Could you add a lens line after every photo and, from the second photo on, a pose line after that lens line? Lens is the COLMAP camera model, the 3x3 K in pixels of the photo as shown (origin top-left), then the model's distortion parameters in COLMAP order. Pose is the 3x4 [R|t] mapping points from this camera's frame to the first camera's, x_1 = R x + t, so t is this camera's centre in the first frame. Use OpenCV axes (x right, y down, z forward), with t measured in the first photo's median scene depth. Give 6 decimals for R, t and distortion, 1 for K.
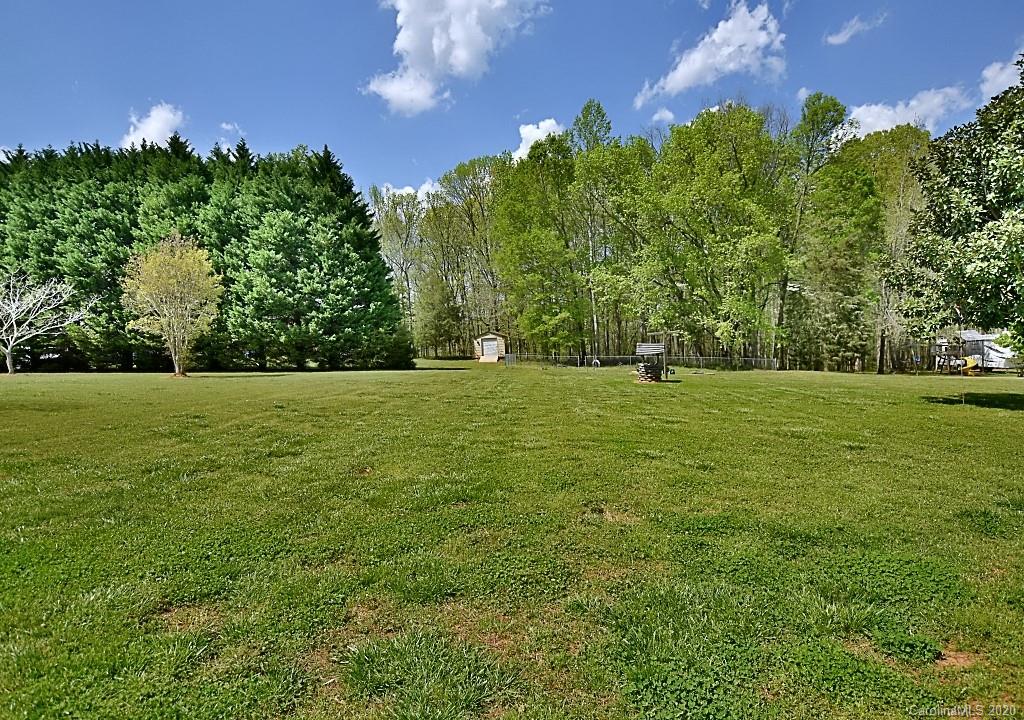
lens RADIAL K [[585.6, 0, 510.9], [0, 585.6, 359.0], [0, 0, 1]] dist [-0.031275, 0.007069]
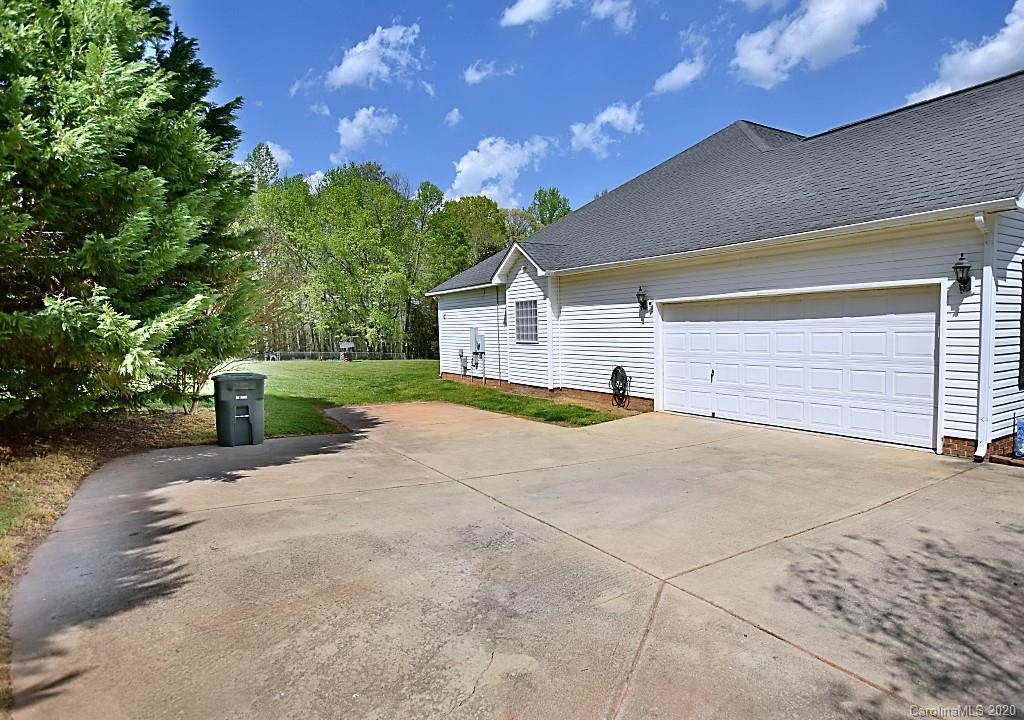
lens RADIAL K [[585.6, 0, 513.3], [0, 585.6, 363.1], [0, 0, 1]] dist [-0.031275, 0.007069]
pose [[0.818779, -0.022423, 0.573670, -0.170026], [0.017078, 0.999746, 0.014701, 0.007072], [-0.573854, -0.002240, 0.818954, -0.371786]]
